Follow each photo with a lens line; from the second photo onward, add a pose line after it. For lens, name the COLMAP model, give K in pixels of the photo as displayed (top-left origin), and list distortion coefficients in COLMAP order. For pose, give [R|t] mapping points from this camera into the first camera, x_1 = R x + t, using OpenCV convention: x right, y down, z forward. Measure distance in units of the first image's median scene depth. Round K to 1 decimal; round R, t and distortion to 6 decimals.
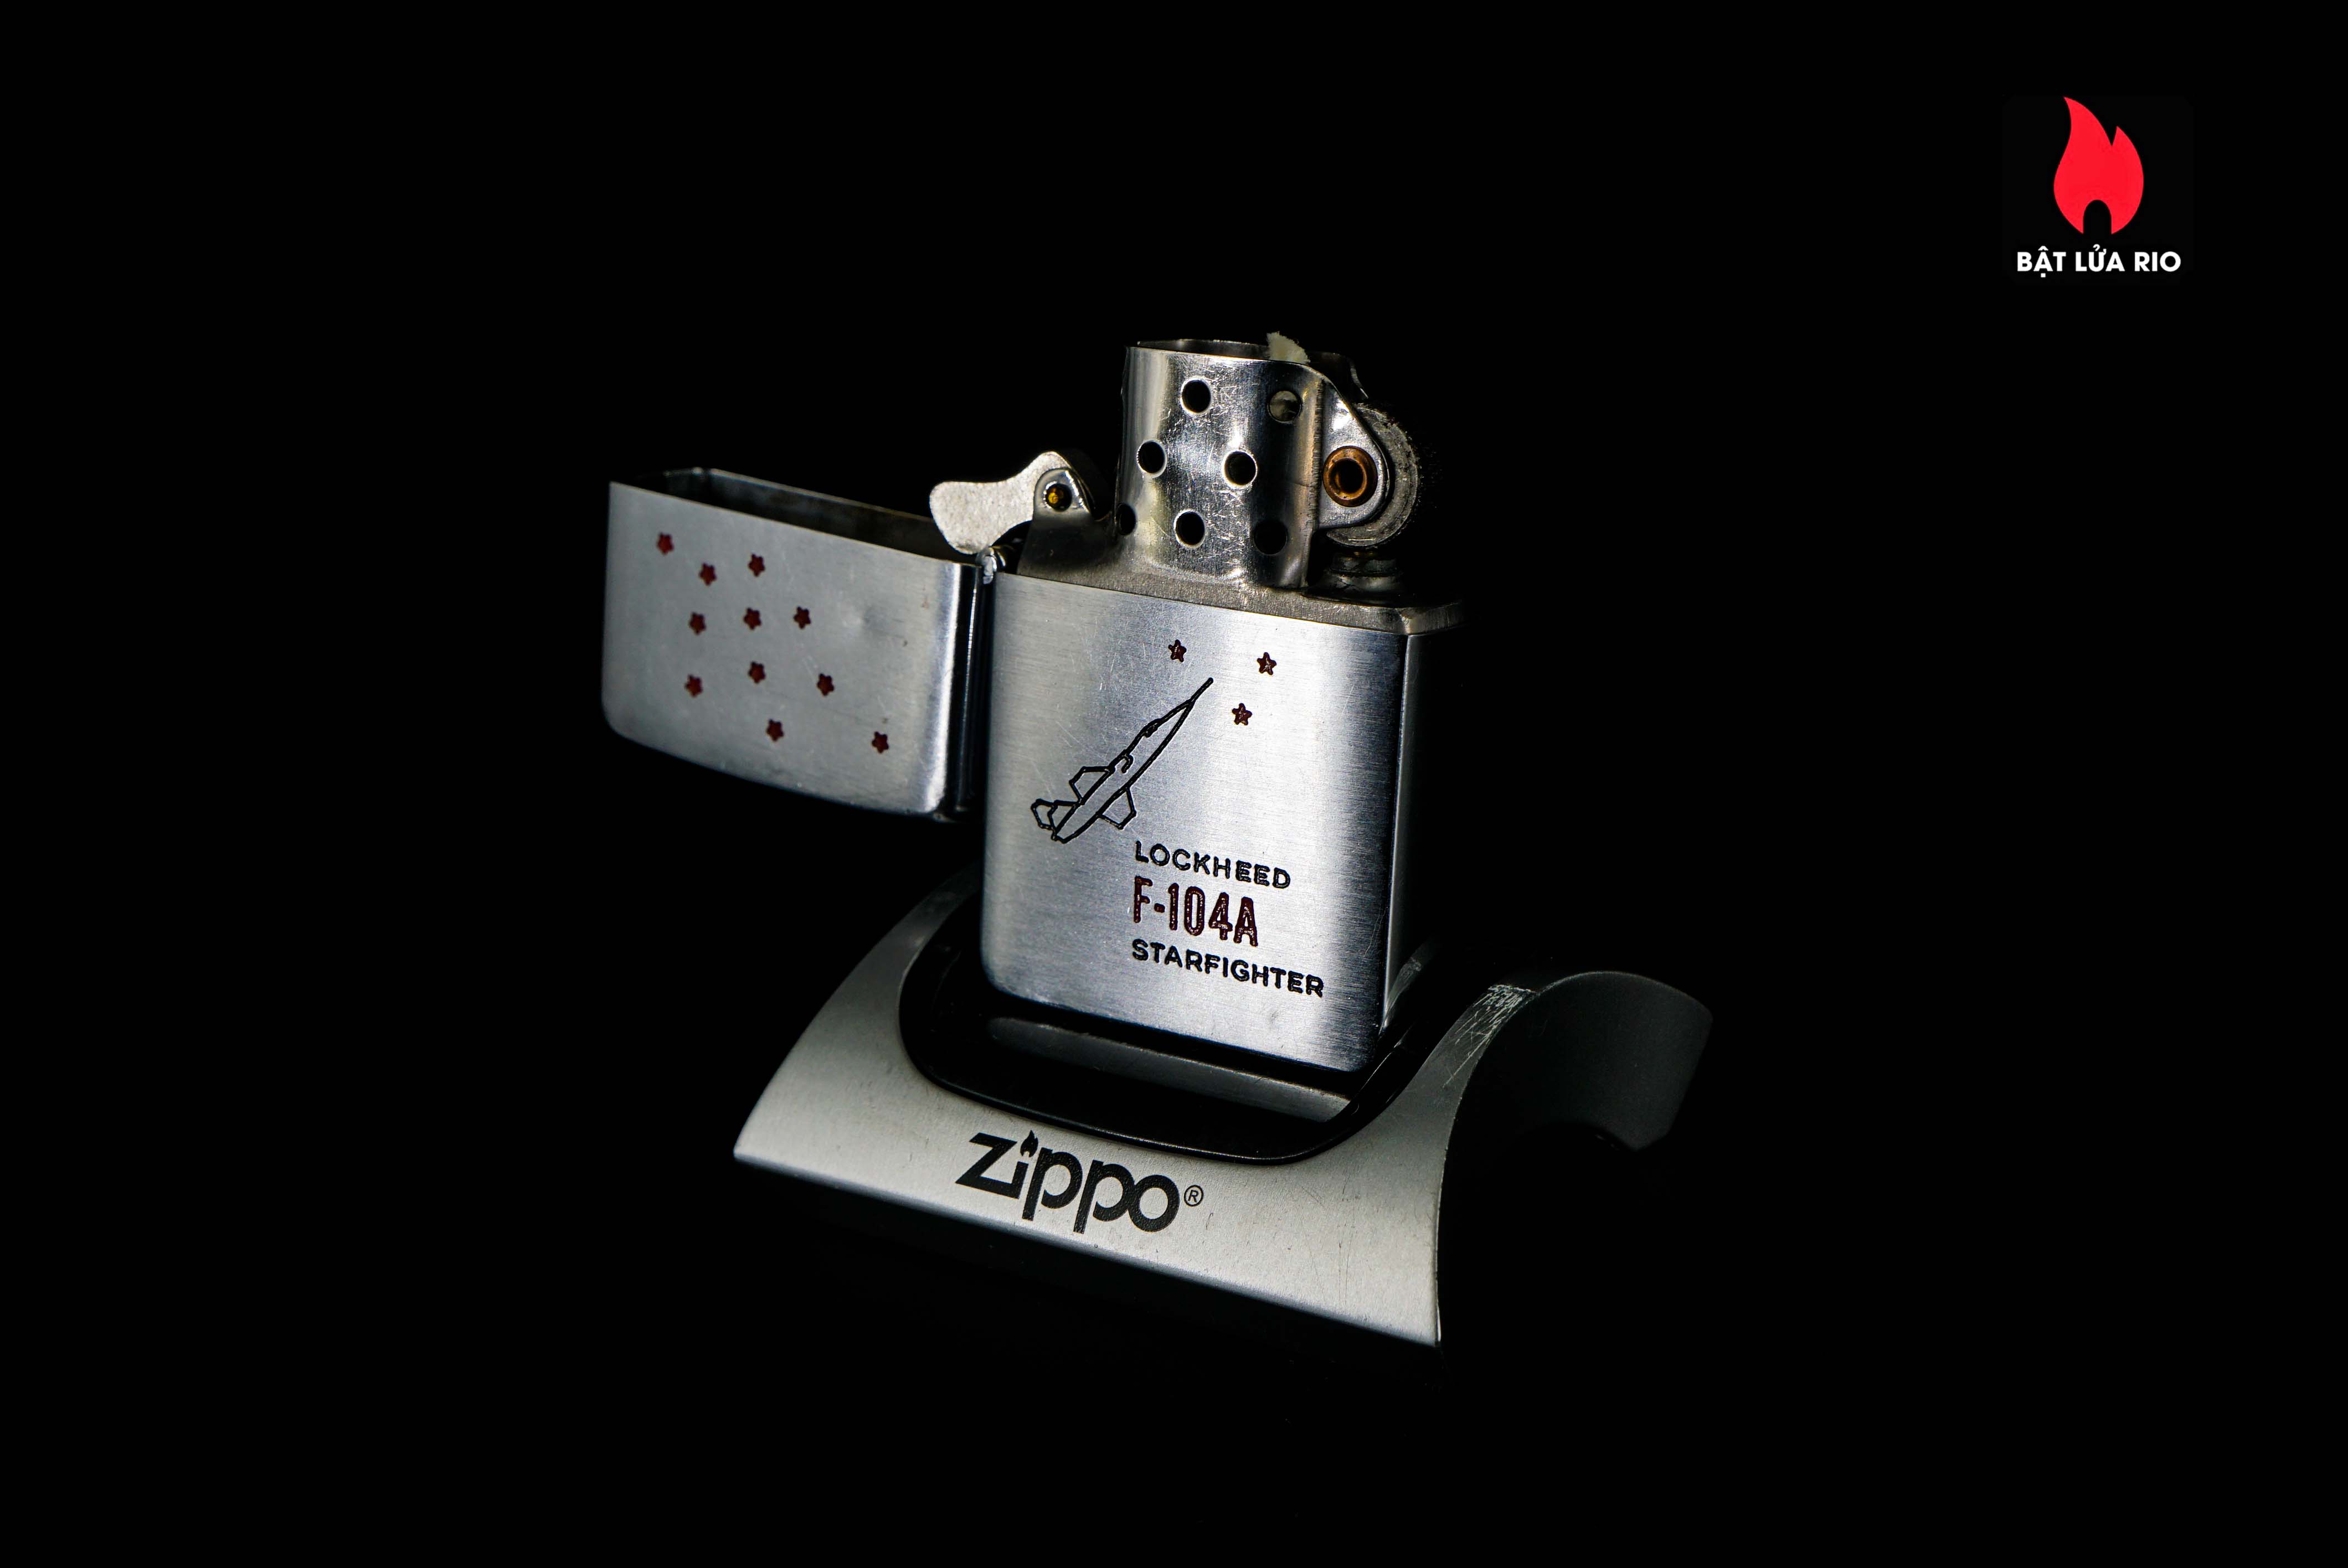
lens RADIAL K [[3677.8, 0, 1174.0], [0, 3677.8, 784.0], [0, 0, 1]] dist [0.223570, -0.007769]
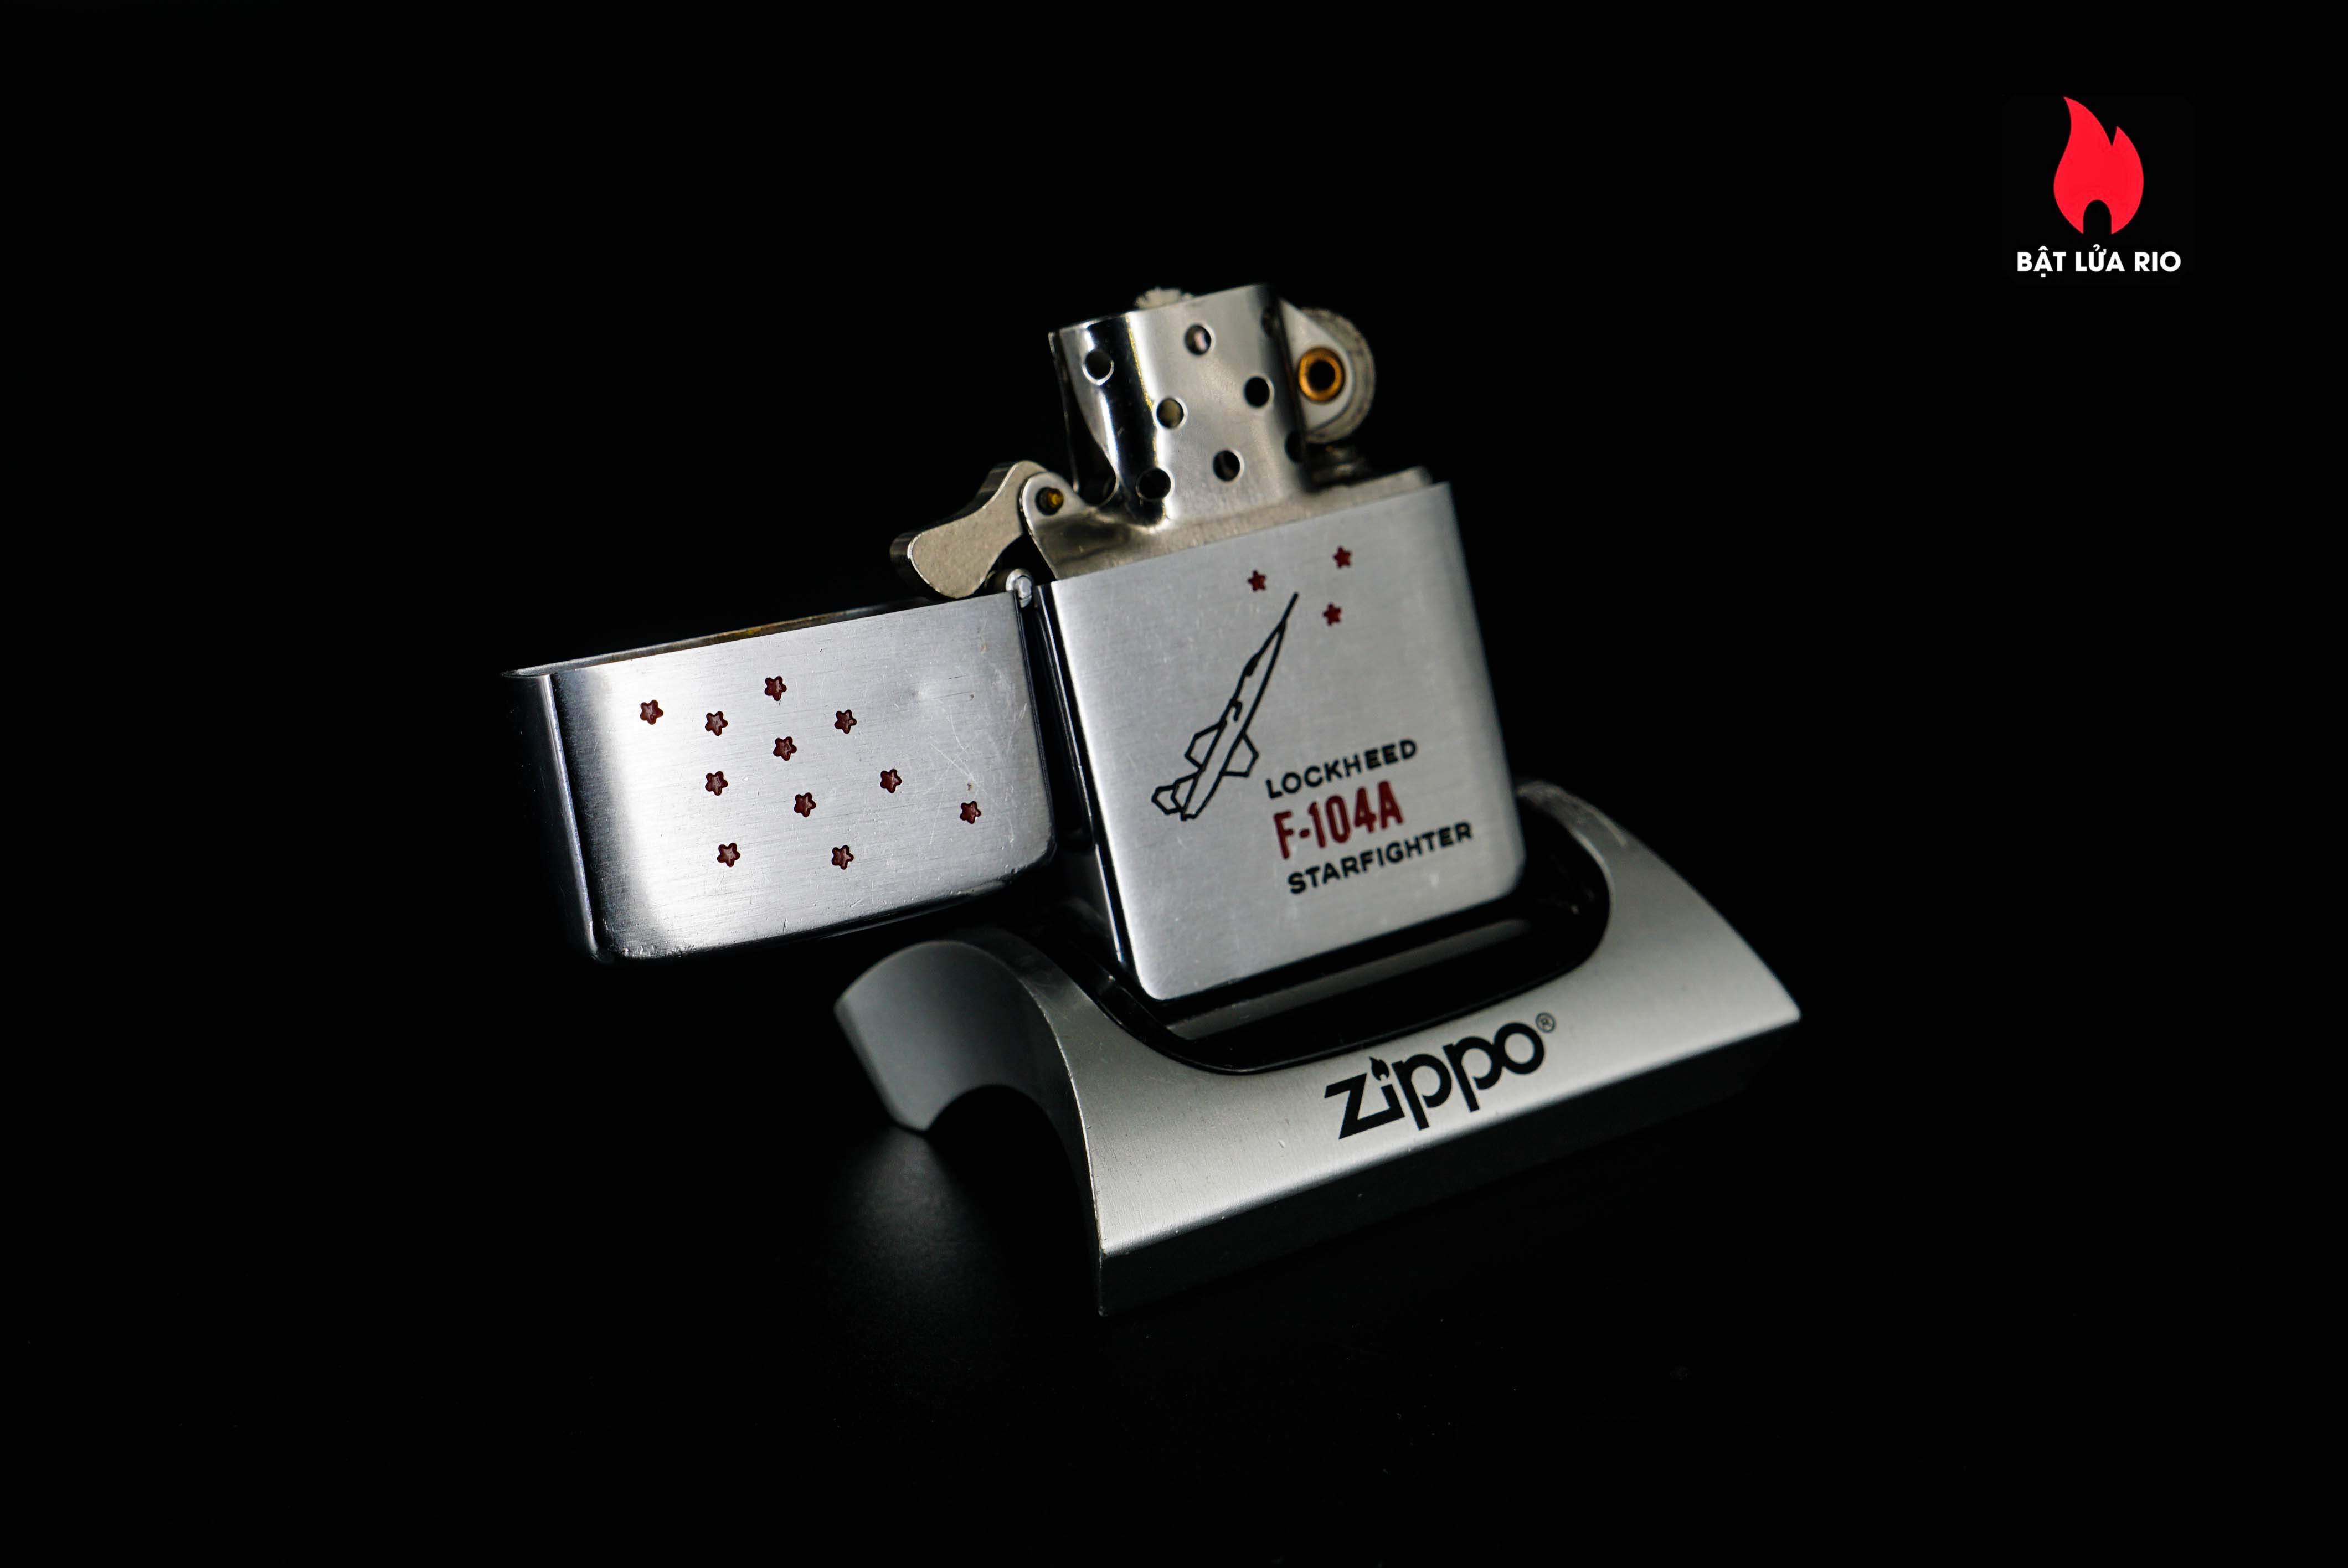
lens RADIAL K [[3677.8, 0, 1174.0], [0, 3677.8, 784.0], [0, 0, 1]] dist [0.223570, -0.007769]
pose [[0.482702, -0.269199, 0.833385, -0.877638], [0.411289, 0.909804, 0.055662, -0.051117], [-0.773201, 0.315893, 0.549883, 0.465553]]
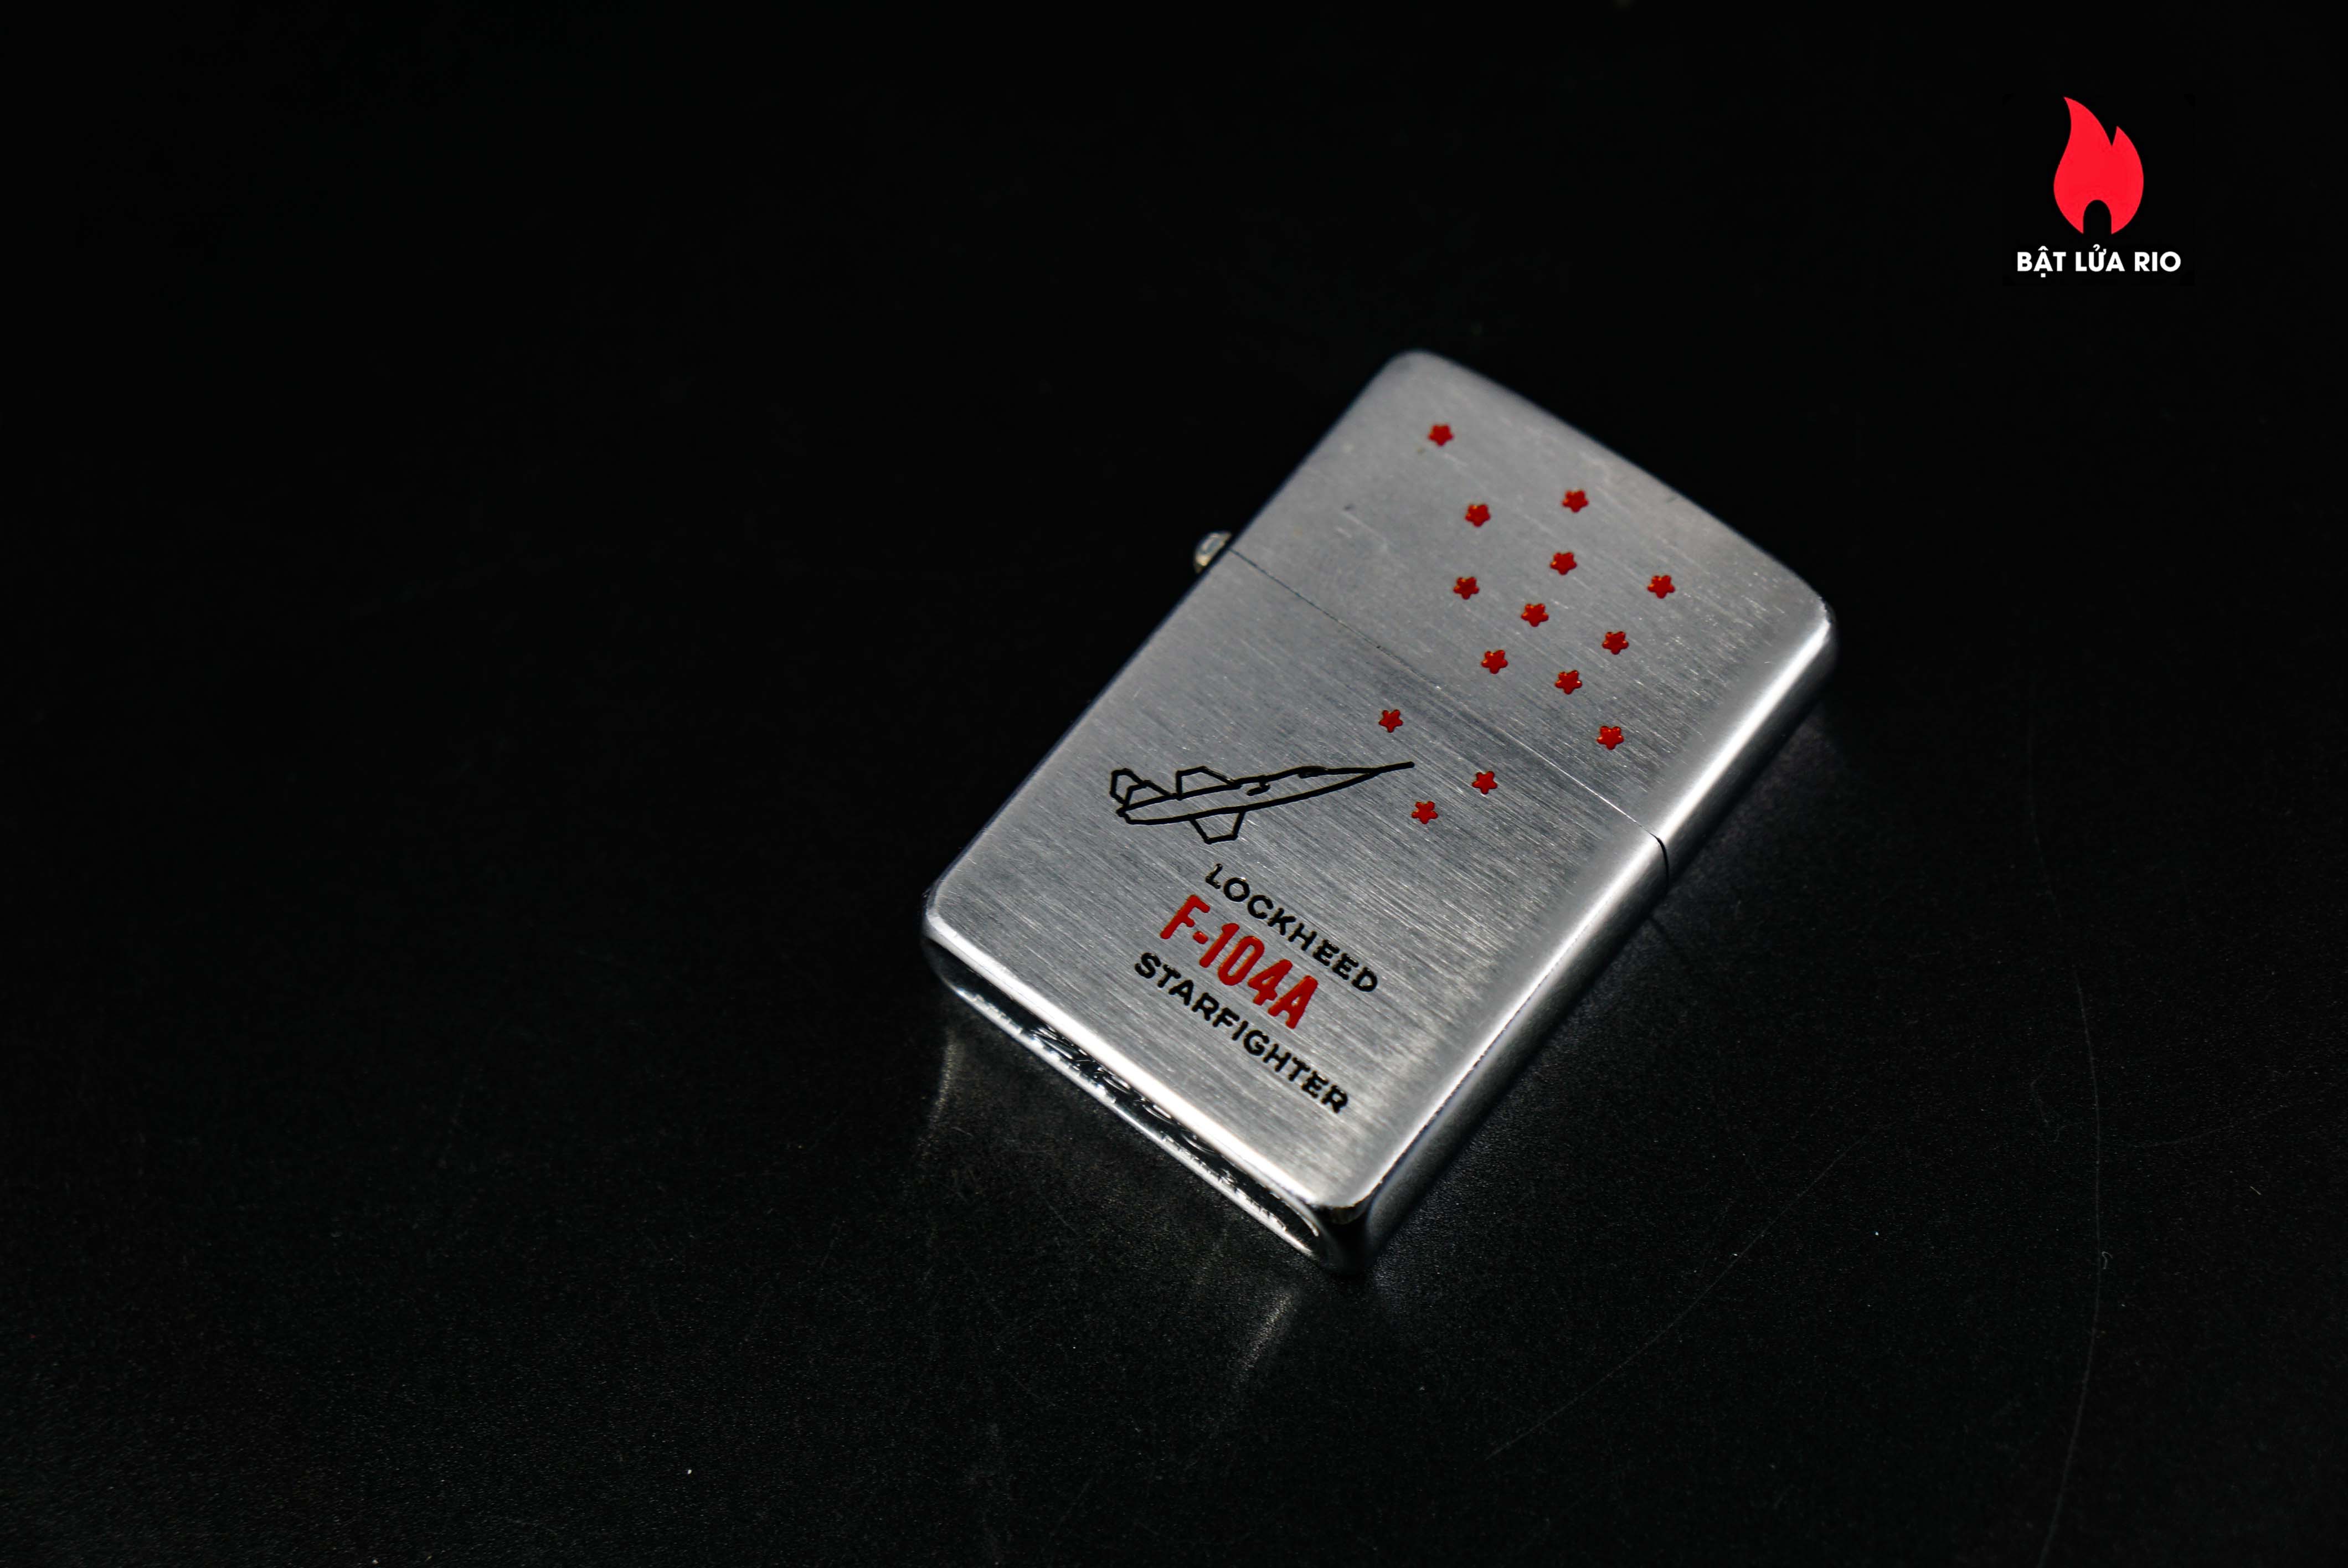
lens RADIAL K [[3677.8, 0, 1174.0], [0, 3677.8, 784.0], [0, 0, 1]] dist [0.223570, -0.007769]
pose [[0.729846, 0.640174, 0.239797, -0.241032], [-0.498755, 0.738545, -0.453647, 0.405758], [-0.467513, 0.211492, 0.858314, 0.255551]]
